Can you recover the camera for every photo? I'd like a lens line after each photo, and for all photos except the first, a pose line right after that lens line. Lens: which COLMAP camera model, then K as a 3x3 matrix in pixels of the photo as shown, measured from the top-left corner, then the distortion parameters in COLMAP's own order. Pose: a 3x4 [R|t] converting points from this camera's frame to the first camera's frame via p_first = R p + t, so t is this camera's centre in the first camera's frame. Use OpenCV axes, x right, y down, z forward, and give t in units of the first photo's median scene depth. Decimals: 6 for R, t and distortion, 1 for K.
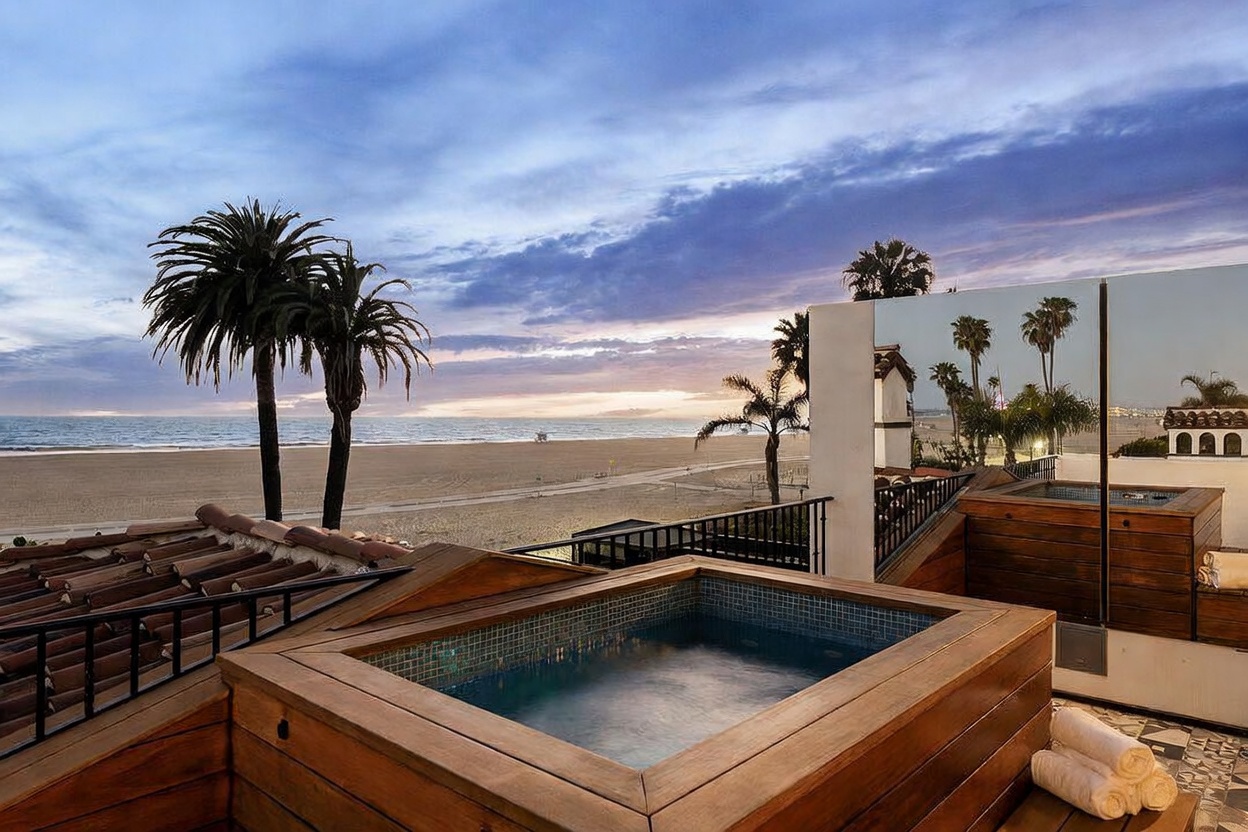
lens RADIAL K [[682.4, 0, 626.3], [0, 682.4, 398.8], [0, 0, 1]] dist [0.002681, 0.000263]
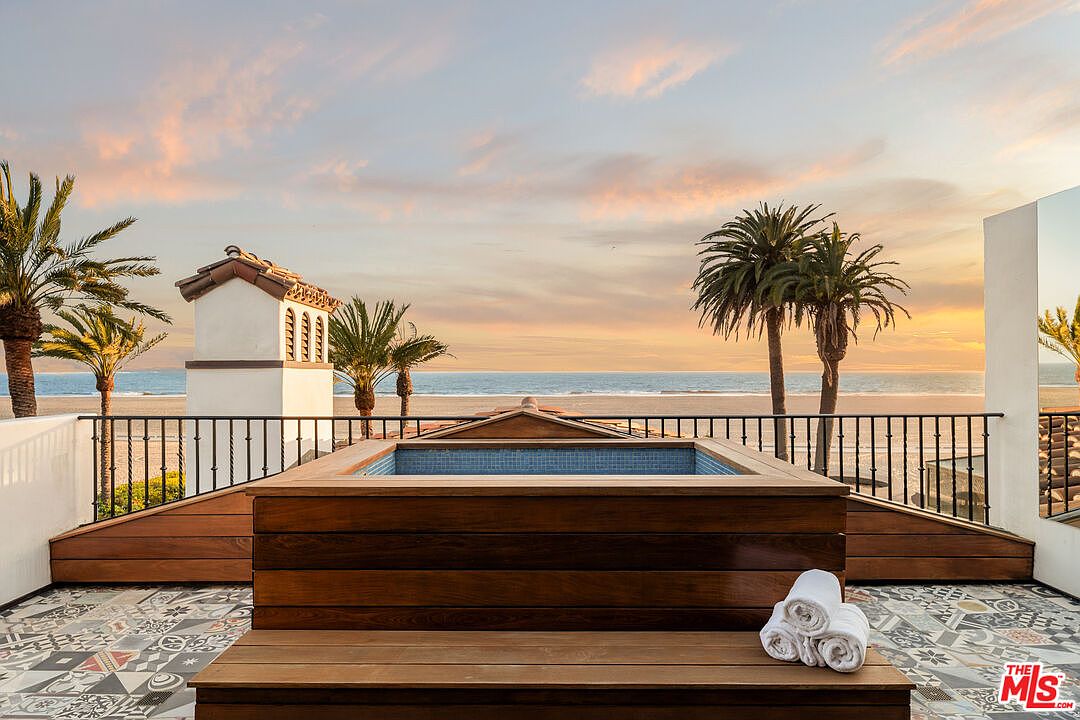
lens RADIAL K [[759.1, 0, 540.0], [0, 759.1, 360.0], [0, 0, 1]] dist [-0.002608, -0.001079]
pose [[0.726316, -0.022437, -0.686995, 0.135663], [0.010141, 0.999708, -0.021929, 0.037365], [0.687286, 0.008961, 0.726331, -0.336718]]
